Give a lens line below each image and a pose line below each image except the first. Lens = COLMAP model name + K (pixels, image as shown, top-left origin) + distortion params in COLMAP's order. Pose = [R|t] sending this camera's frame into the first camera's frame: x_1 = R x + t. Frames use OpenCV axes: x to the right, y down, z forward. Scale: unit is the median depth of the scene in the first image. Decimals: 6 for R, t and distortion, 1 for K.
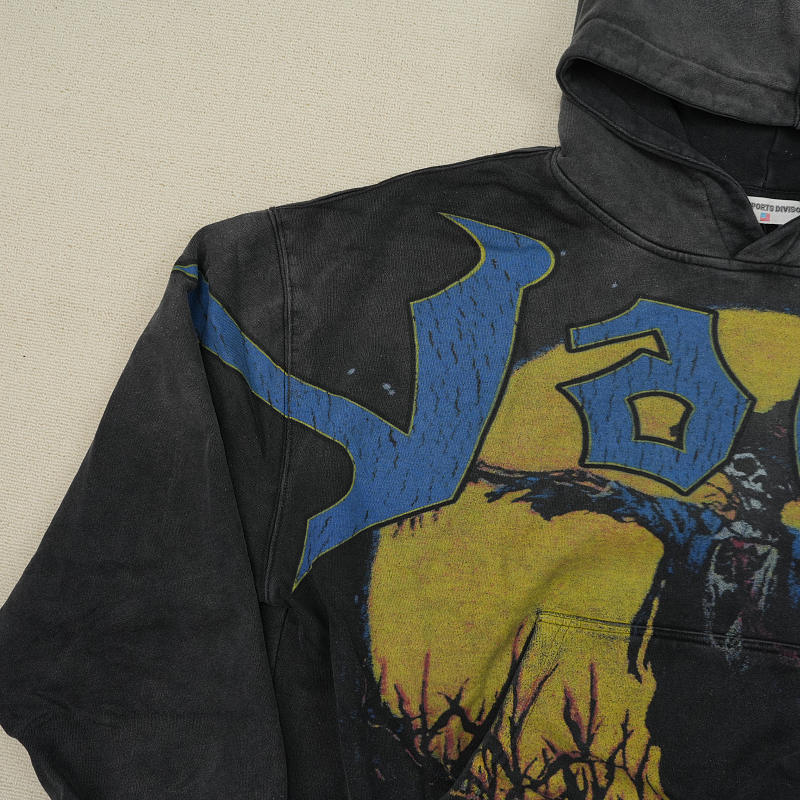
lens RADIAL K [[813.9, 0, 400.0], [0, 813.9, 400.0], [0, 0, 1]] dist [-0.017700, 0.016309]
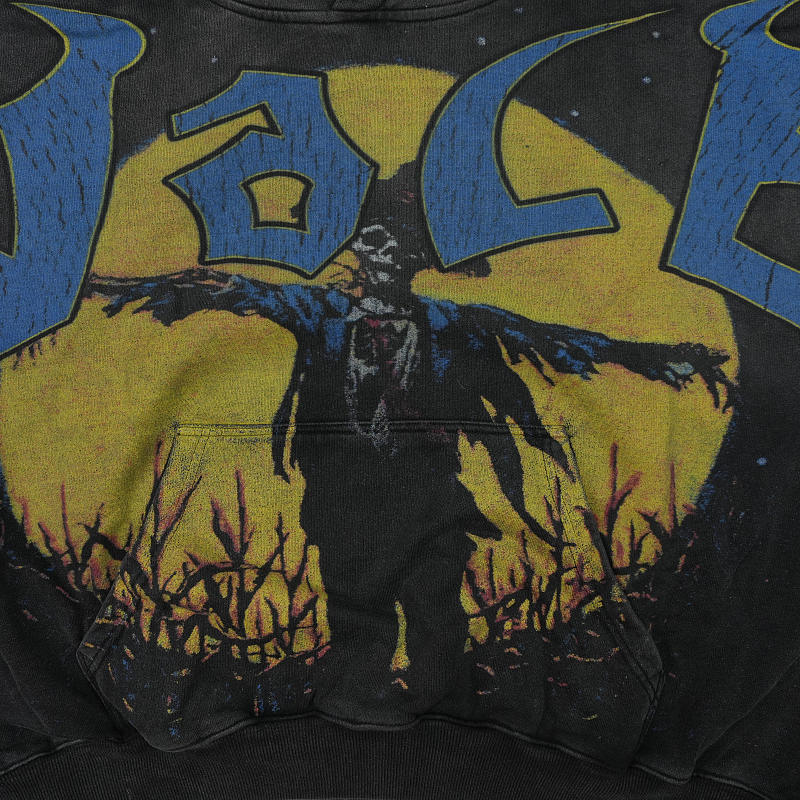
lens RADIAL K [[813.9, 0, 400.0], [0, 813.9, 400.0], [0, 0, 1]] dist [-0.017700, 0.016309]
pose [[0.989950, -0.137474, 0.033178, 0.395787], [0.133274, 0.985361, 0.106313, 0.165767], [-0.047308, -0.100823, 0.993779, 0.061919]]
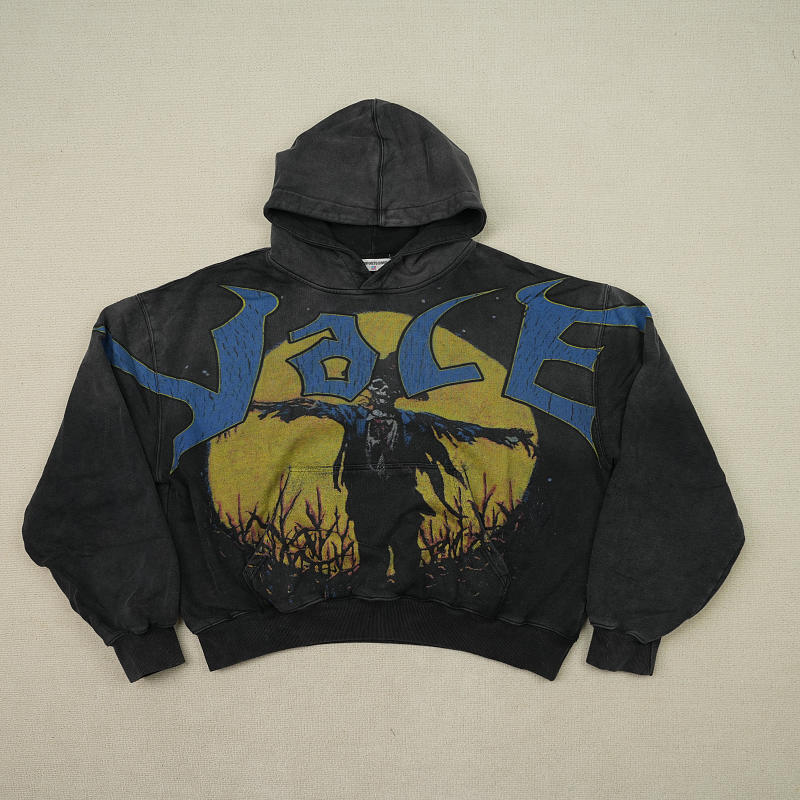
lens RADIAL K [[813.9, 0, 400.0], [0, 813.9, 400.0], [0, 0, 1]] dist [-0.017700, 0.016309]
pose [[0.987835, -0.138875, 0.069964, 0.325904], [0.142517, 0.988526, -0.050053, 0.232934], [-0.062210, 0.059415, 0.996293, -1.105100]]
